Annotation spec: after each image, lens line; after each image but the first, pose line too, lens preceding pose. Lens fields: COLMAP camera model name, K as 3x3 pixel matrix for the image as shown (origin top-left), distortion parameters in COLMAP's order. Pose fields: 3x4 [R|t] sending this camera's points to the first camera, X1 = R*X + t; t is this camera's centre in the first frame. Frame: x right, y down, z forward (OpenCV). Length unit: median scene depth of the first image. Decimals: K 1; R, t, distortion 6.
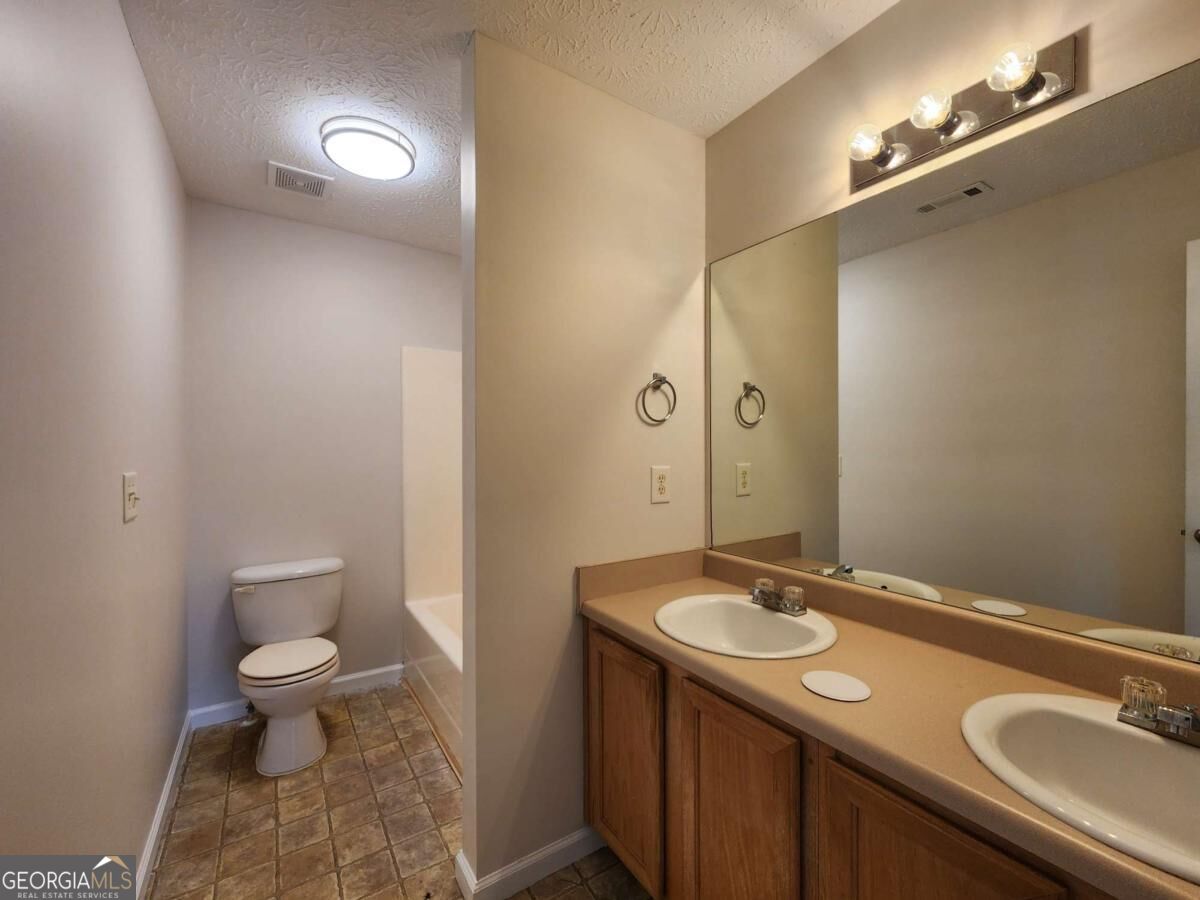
lens RADIAL K [[494.6, 0, 603.0], [0, 494.6, 454.3], [0, 0, 1]] dist [-0.000479, 0.001093]
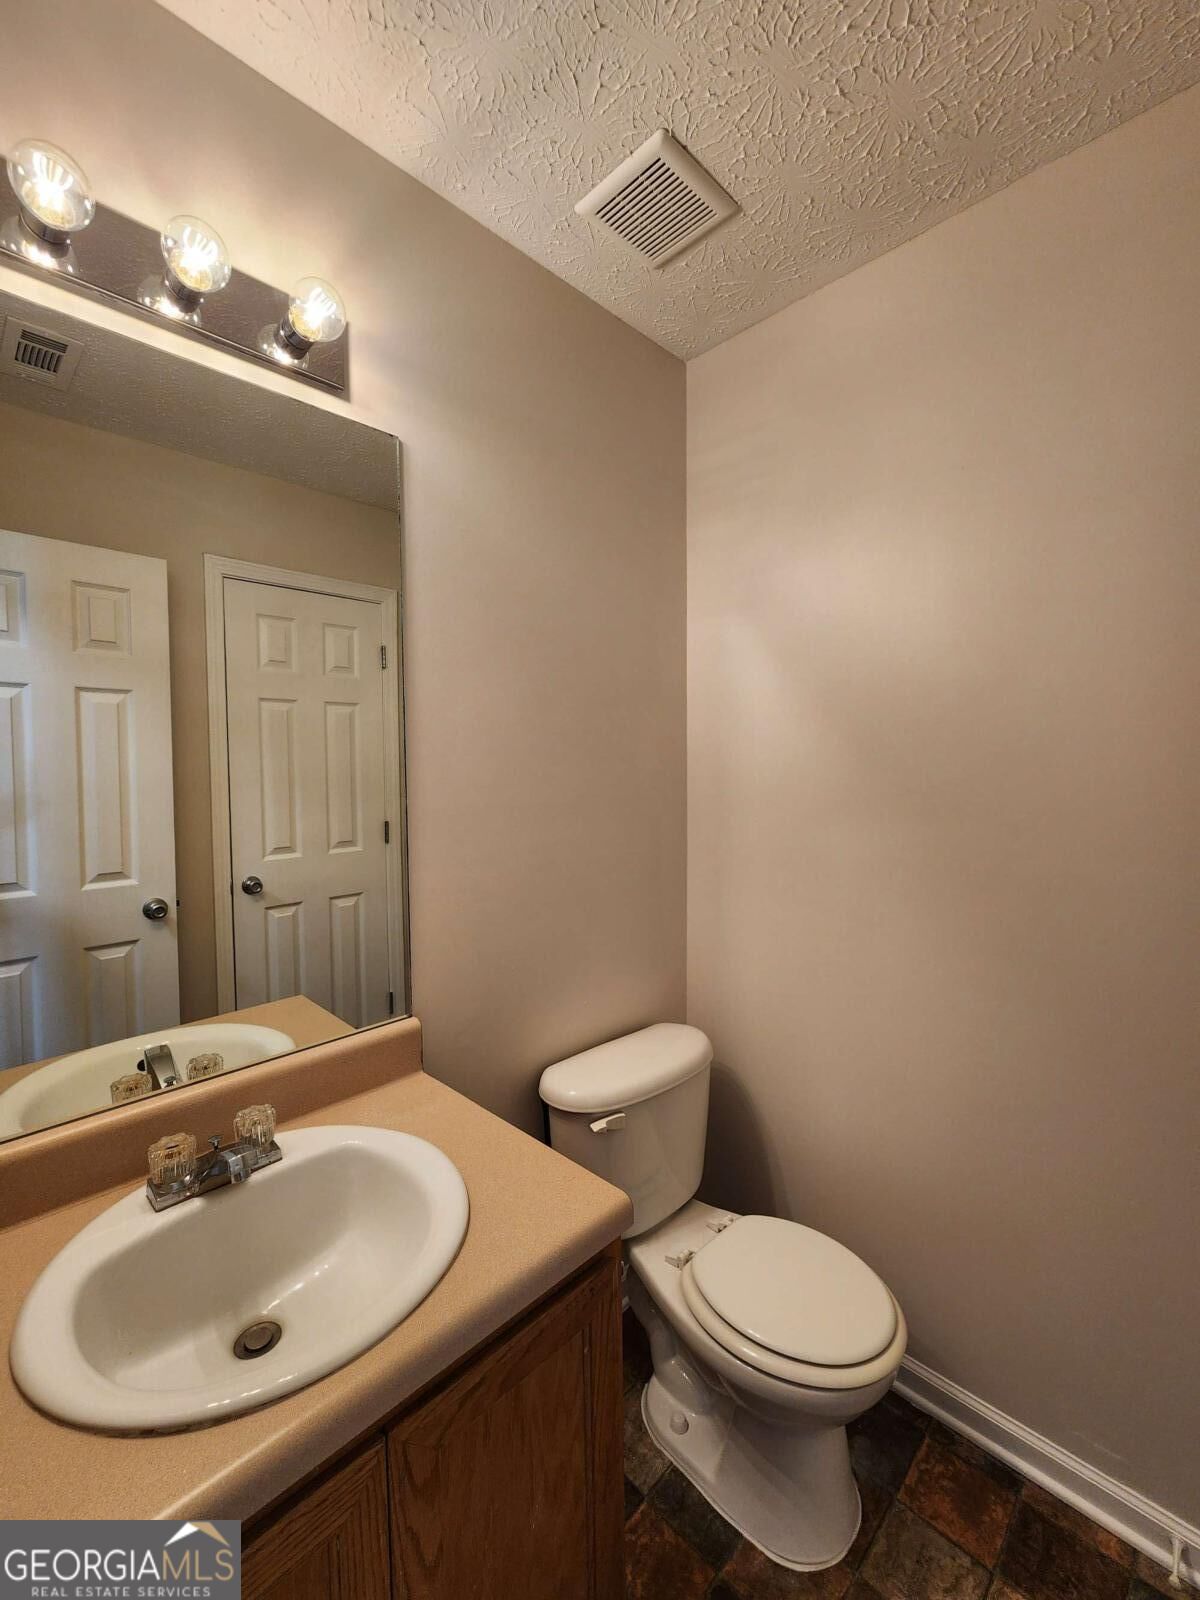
lens RADIAL K [[659.5, 0, 606.0], [0, 659.5, 802.3], [0, 0, 1]] dist [-0.000479, 0.001093]
pose [[-0.181126, -0.048220, 0.982277, -0.287113], [0.012743, 0.998598, 0.051371, -0.059726], [-0.983377, 0.021822, -0.180258, 0.718864]]
